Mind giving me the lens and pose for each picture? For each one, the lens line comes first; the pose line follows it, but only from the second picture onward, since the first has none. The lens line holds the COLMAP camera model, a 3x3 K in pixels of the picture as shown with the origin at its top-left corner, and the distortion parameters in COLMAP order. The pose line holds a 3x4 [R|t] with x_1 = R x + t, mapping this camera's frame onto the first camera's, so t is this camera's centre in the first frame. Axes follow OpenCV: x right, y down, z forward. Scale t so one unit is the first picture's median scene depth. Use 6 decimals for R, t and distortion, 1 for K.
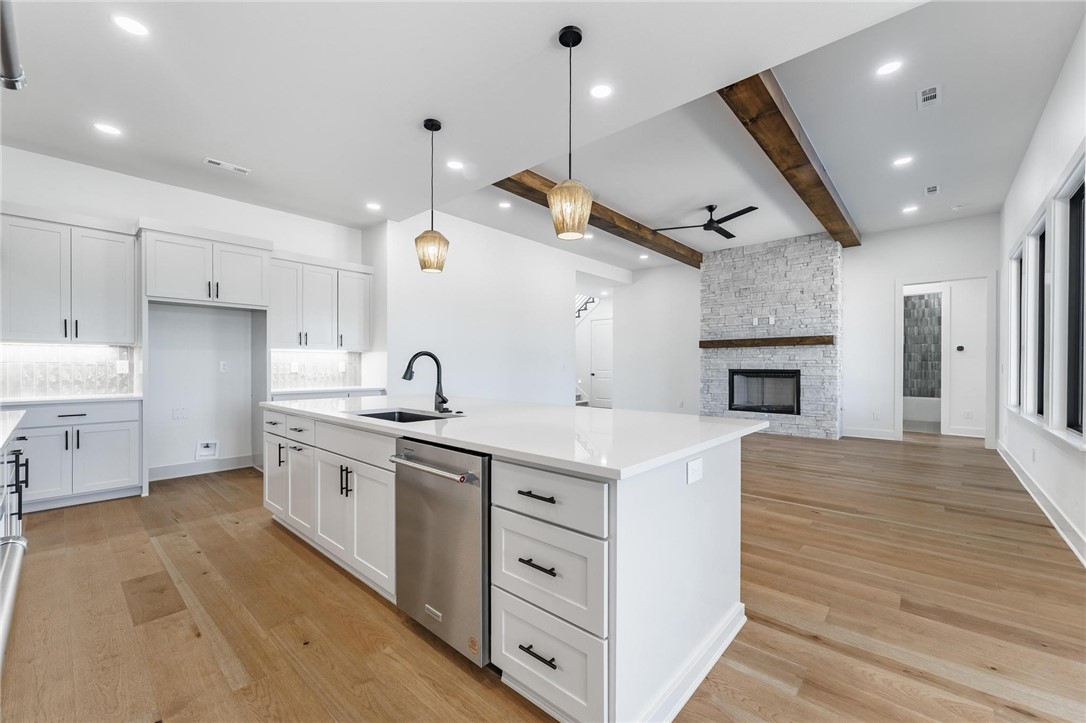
lens RADIAL K [[437.6, 0, 544.7], [0, 437.6, 367.7], [0, 0, 1]] dist [-0.001277, -0.000046]
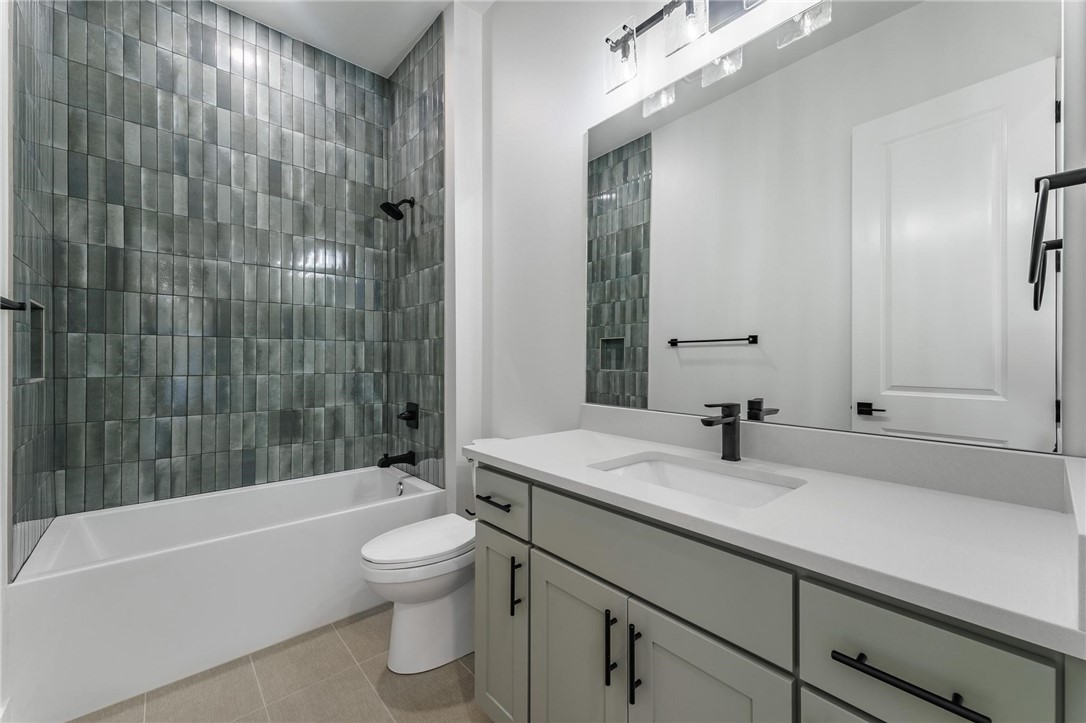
lens RADIAL K [[435.3, 0, 544.6], [0, 435.3, 359.5], [0, 0, 1]] dist [0.001734, 0.000060]
pose [[0.126187, -0.001459, 0.992005, 0.953664], [0.003429, 0.999994, 0.001034, -0.002949], [-0.992001, 0.003271, 0.126191, 1.150972]]
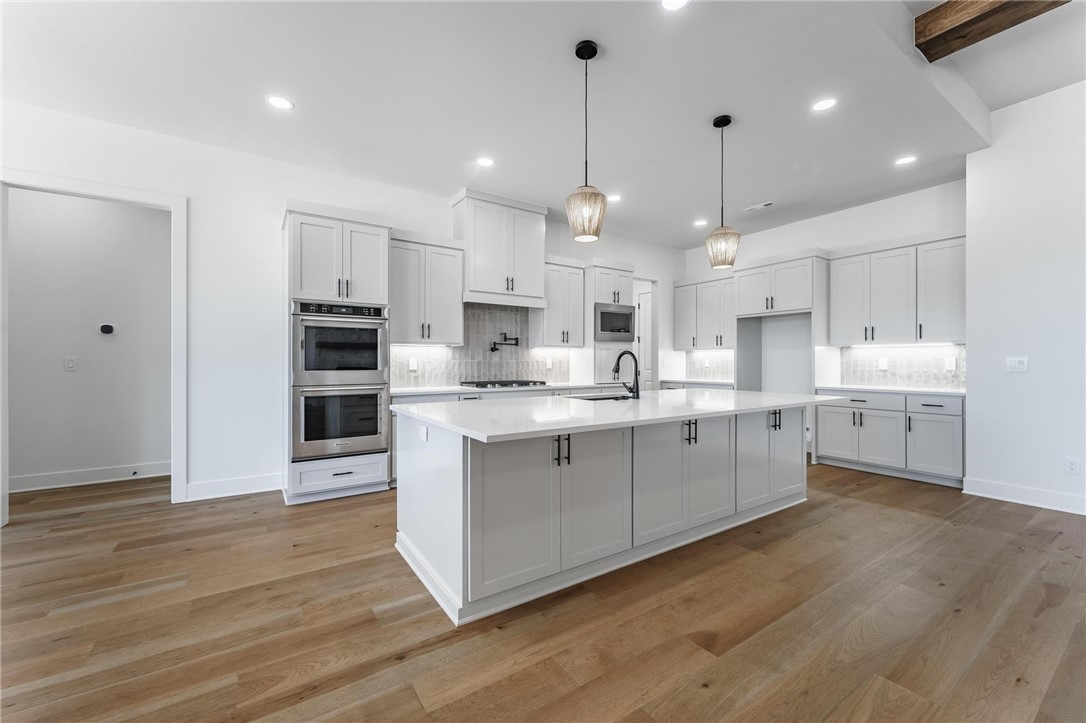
lens RADIAL K [[433.0, 0, 544.5], [0, 433.0, 362.6], [0, 0, 1]] dist [0.002686, 0.000281]
pose [[-0.248474, -0.000740, -0.968638, 0.387346], [-0.004256, 0.999991, 0.000327, -0.000838], [0.968629, 0.004204, -0.248475, 0.411515]]
